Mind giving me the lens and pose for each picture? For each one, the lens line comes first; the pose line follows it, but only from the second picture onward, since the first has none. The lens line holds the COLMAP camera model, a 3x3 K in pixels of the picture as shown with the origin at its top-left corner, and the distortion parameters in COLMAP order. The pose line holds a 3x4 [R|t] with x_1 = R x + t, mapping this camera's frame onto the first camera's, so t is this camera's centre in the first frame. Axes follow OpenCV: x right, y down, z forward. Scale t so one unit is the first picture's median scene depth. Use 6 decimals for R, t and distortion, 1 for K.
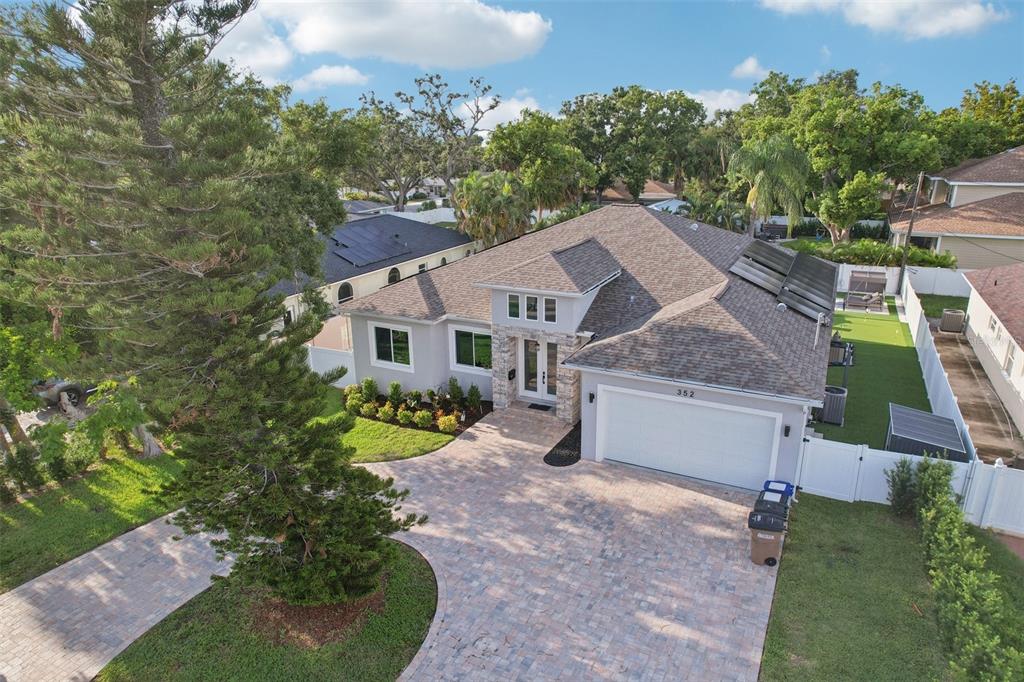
lens RADIAL K [[655.1, 0, 512.0], [0, 655.1, 341.0], [0, 0, 1]] dist [-0.067996, 0.054196]
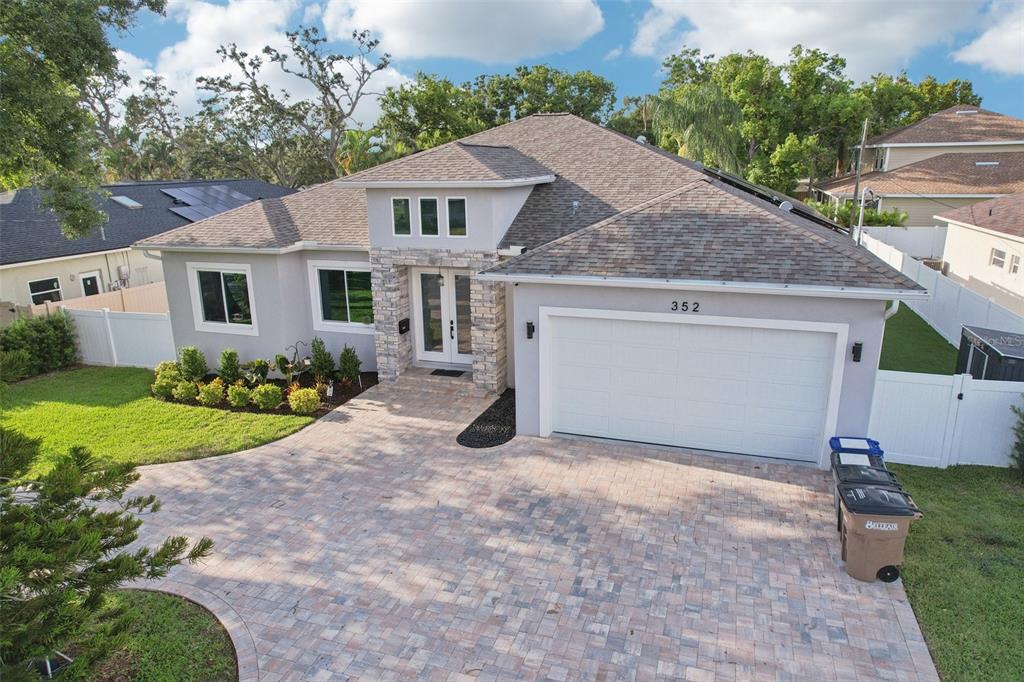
lens RADIAL K [[655.1, 0, 512.0], [0, 655.1, 341.0], [0, 0, 1]] dist [-0.067996, 0.054196]
pose [[0.989227, -0.040654, 0.140632, 0.015993], [0.046878, 0.998049, -0.041228, 0.110183], [-0.138682, 0.047376, 0.989203, 0.356862]]
